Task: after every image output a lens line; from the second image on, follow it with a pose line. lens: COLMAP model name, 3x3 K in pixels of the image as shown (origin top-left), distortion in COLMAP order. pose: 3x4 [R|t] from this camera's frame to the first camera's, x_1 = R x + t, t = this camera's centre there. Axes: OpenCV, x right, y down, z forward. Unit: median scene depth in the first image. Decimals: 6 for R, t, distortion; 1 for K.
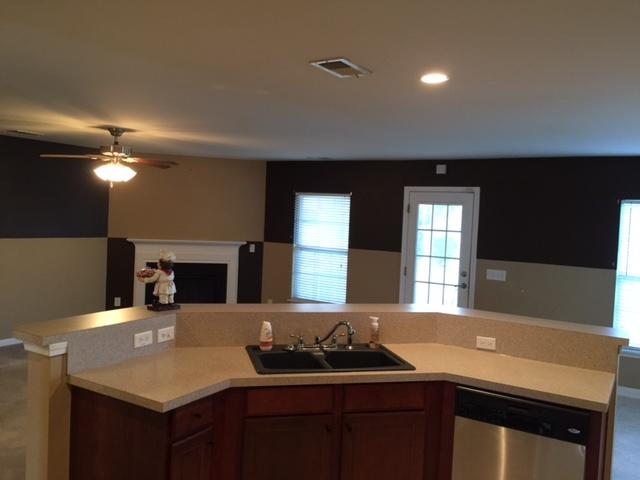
lens RADIAL K [[543.9, 0, 320.0], [0, 543.9, 240.0], [0, 0, 1]] dist [0.007205, 0.000447]
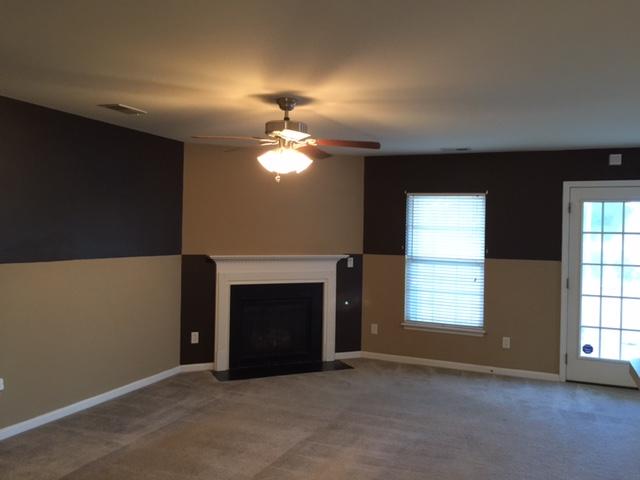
lens RADIAL K [[543.9, 0, 320.0], [0, 543.9, 240.0], [0, 0, 1]] dist [0.007205, 0.000447]
pose [[0.990165, -0.028619, 0.136949, -0.331270], [0.031854, 0.999262, -0.021486, -0.003010], [-0.136233, 0.025637, 0.990345, 0.227207]]
